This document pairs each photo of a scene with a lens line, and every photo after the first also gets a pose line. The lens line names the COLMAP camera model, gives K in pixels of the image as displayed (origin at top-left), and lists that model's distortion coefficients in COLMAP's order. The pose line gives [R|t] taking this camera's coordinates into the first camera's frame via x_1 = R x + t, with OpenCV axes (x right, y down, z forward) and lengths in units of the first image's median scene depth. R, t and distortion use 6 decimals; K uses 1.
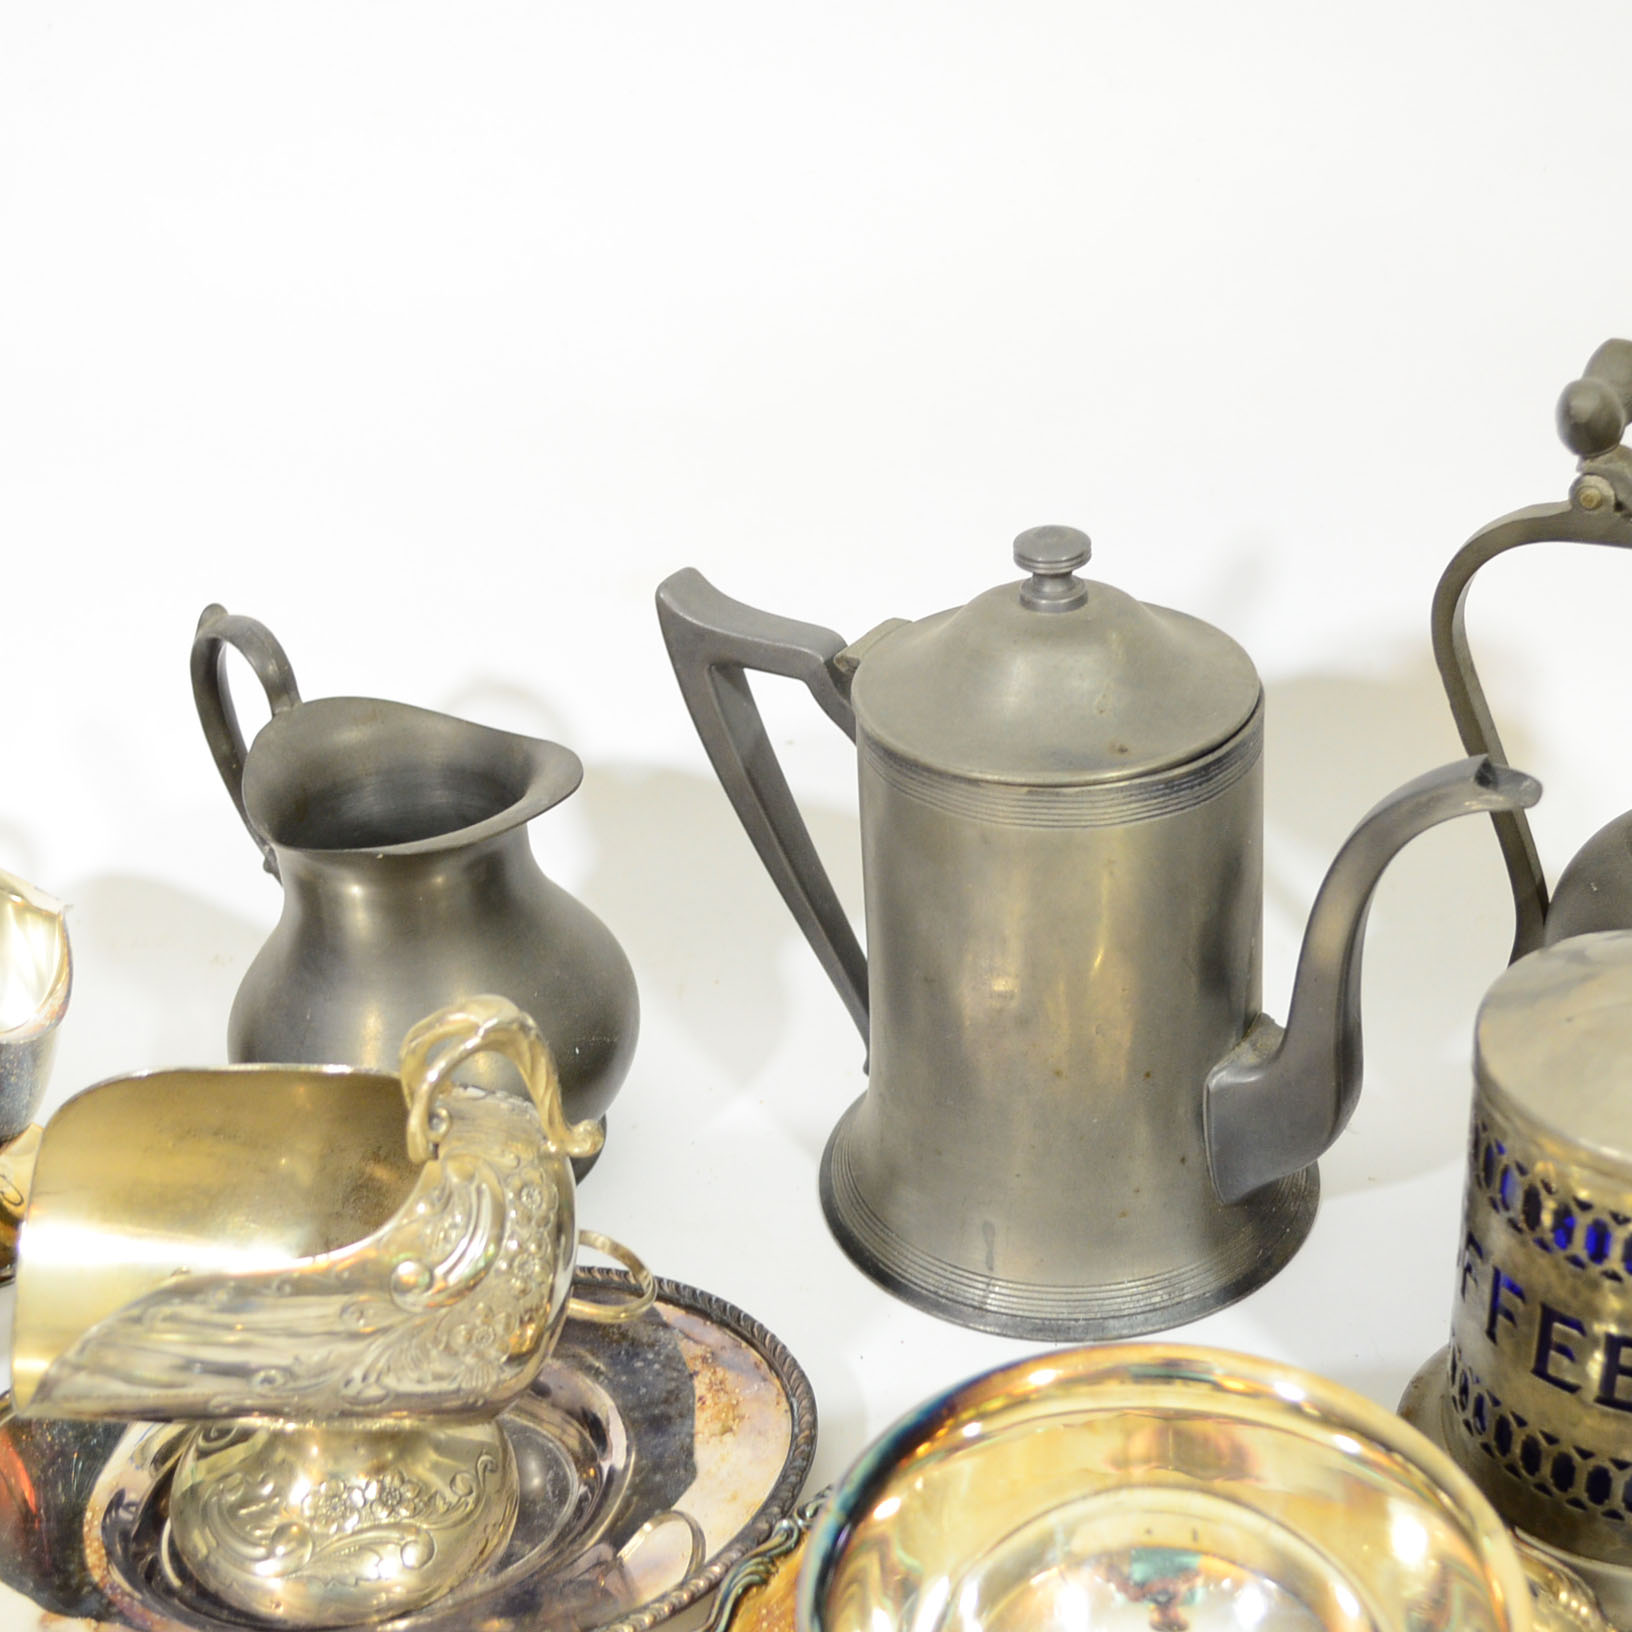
lens RADIAL K [[2391.4, 0, 838.8], [0, 2391.4, 818.9], [0, 0, 1]] dist [-0.016118, -0.017504]
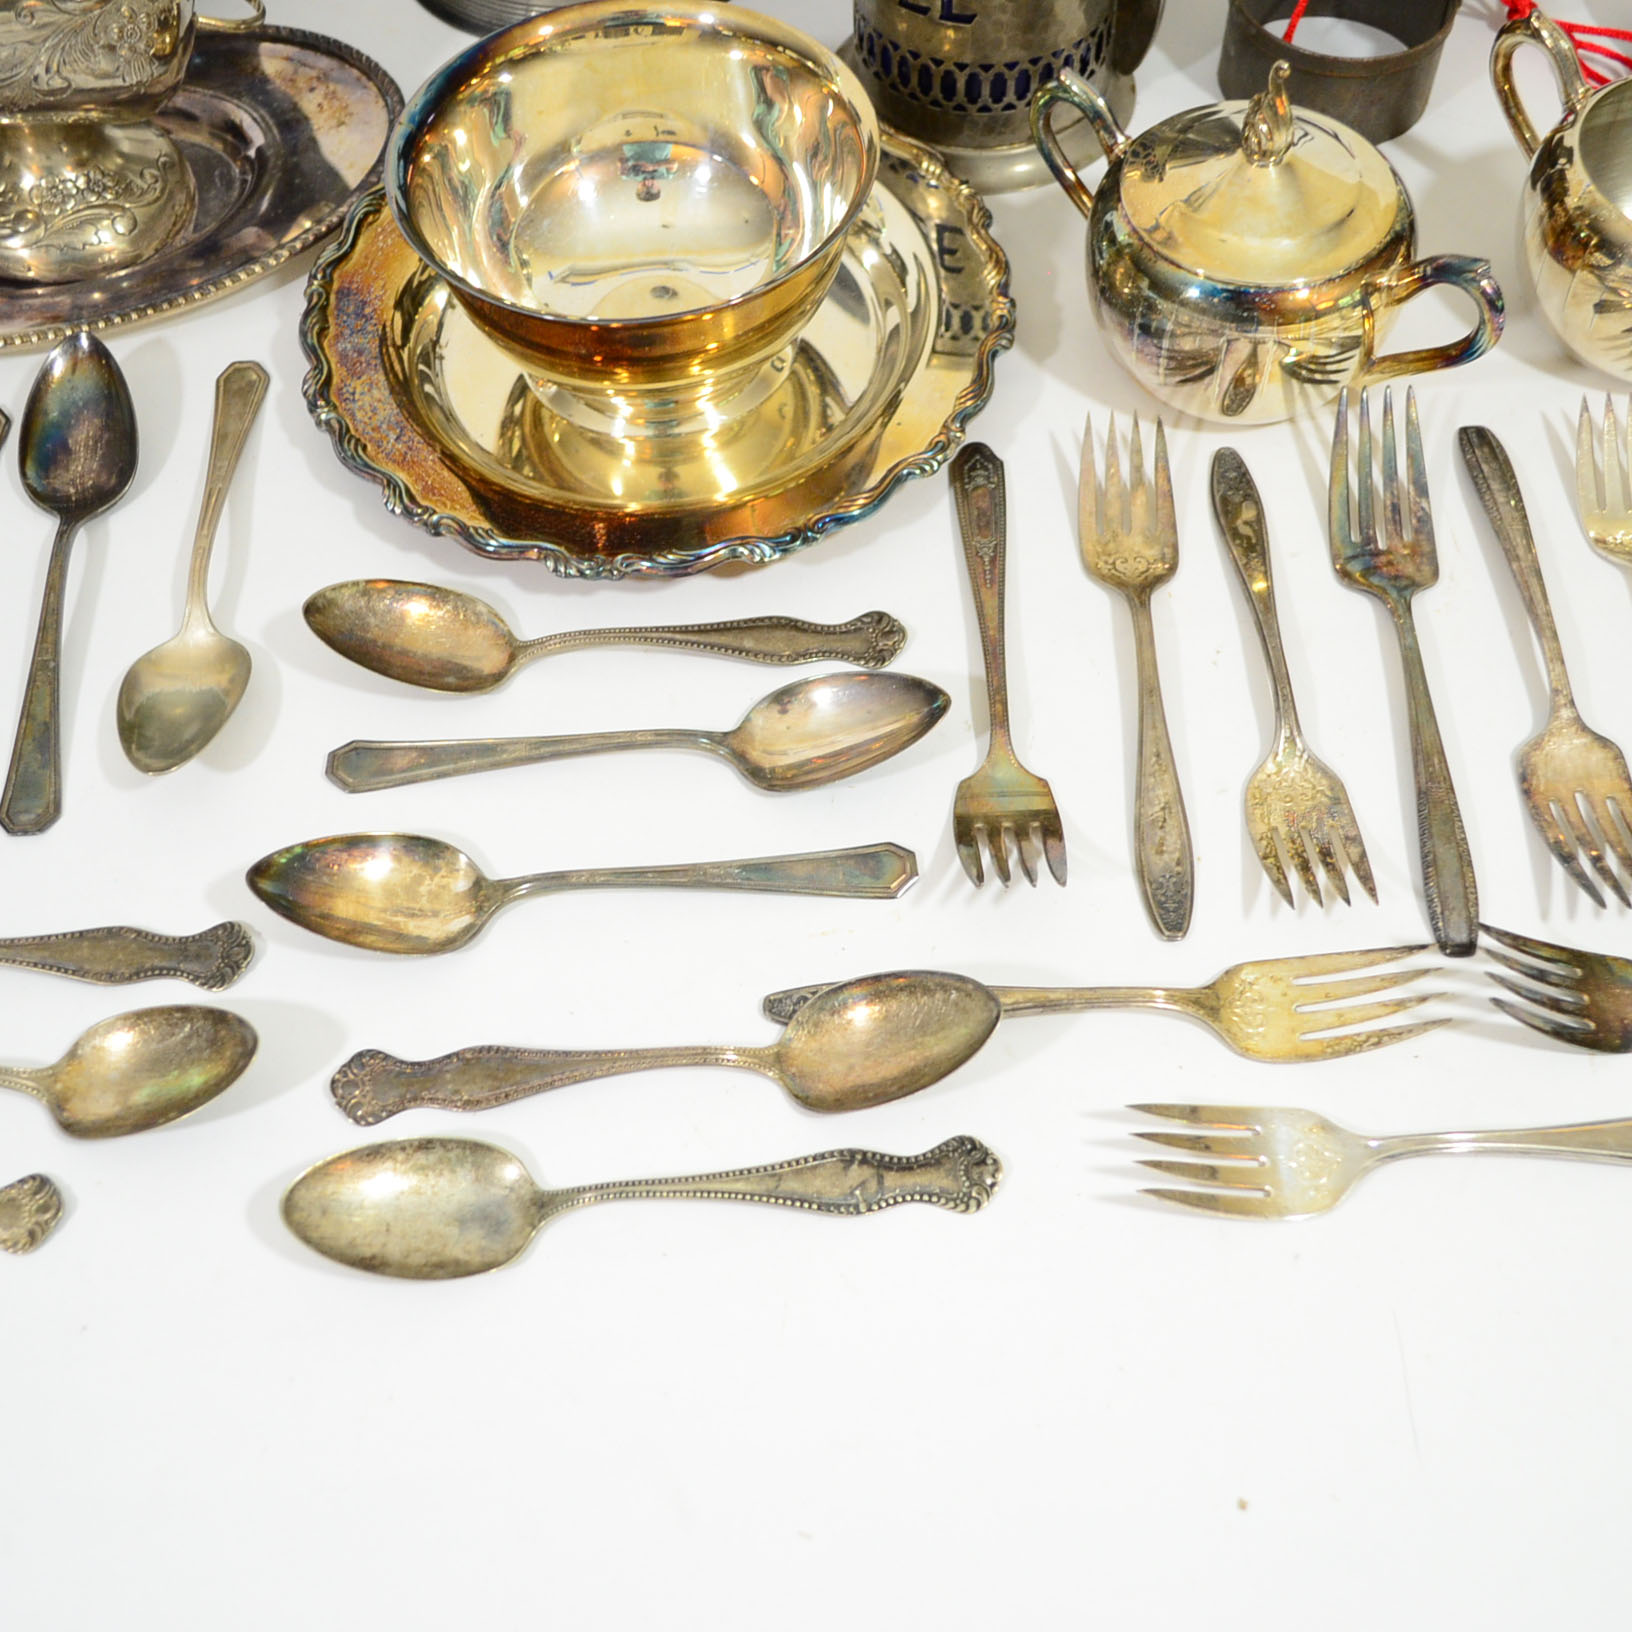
lens RADIAL K [[1923.6, 0, 832.6], [0, 1923.6, 824.4], [0, 0, 1]] dist [-0.012970, 0.016327]
pose [[0.985010, -0.127673, 0.115993, 0.053100], [0.060718, 0.886028, 0.459639, 0.126644], [-0.161456, -0.445706, 0.880499, -0.198516]]
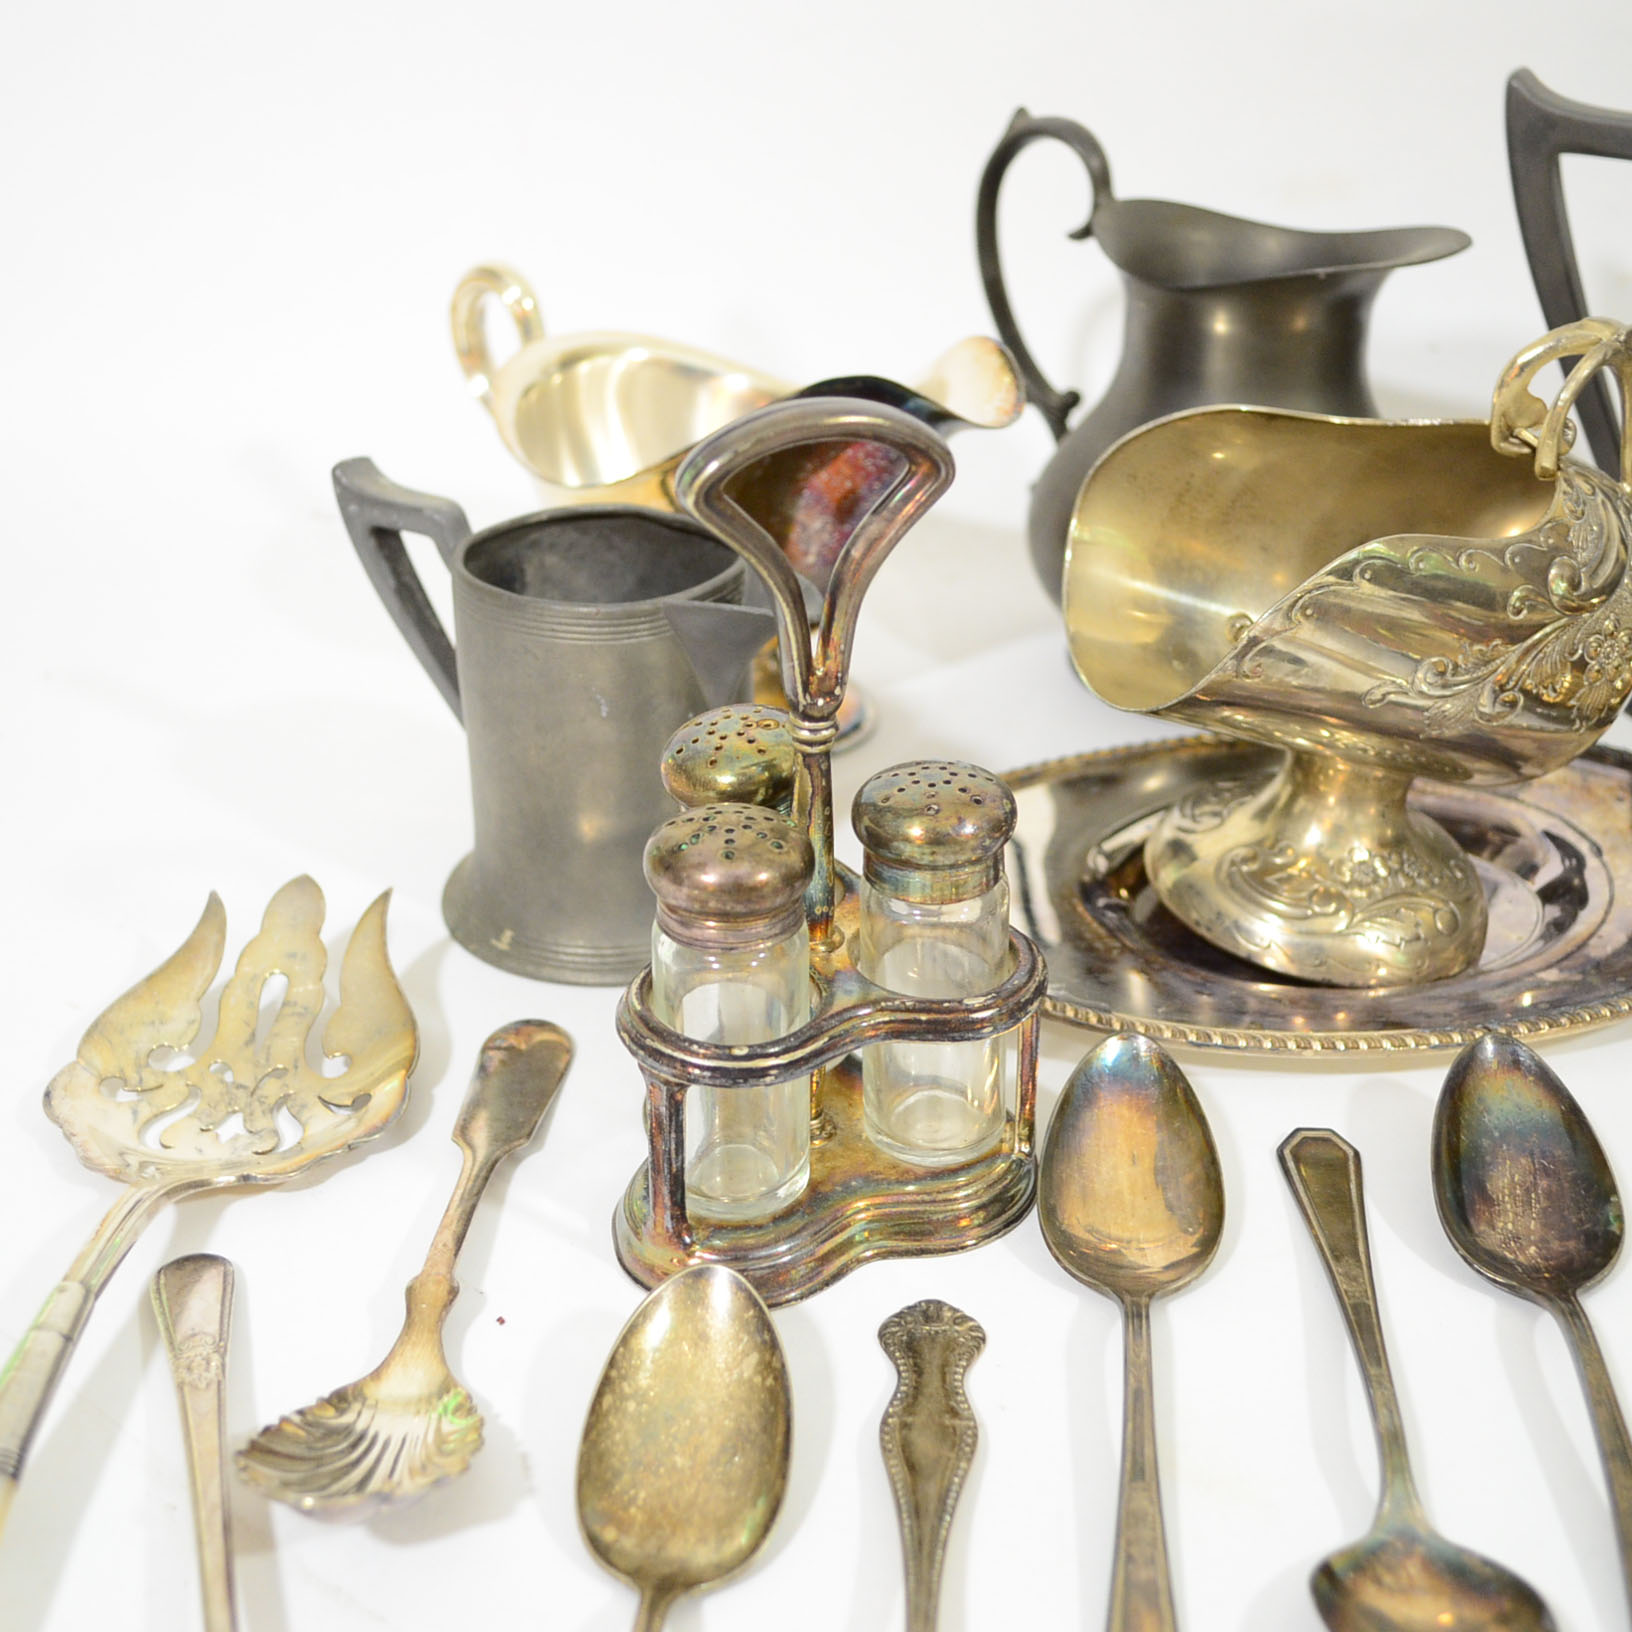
lens RADIAL K [[2140.7, 0, 833.9], [0, 2140.7, 820.0], [0, 0, 1]] dist [-0.022729, -0.016536]
pose [[0.997295, 0.023941, 0.069494, -0.480419], [-0.022107, 0.999390, -0.027045, 0.289098], [-0.070099, 0.025436, 0.997216, 0.133542]]
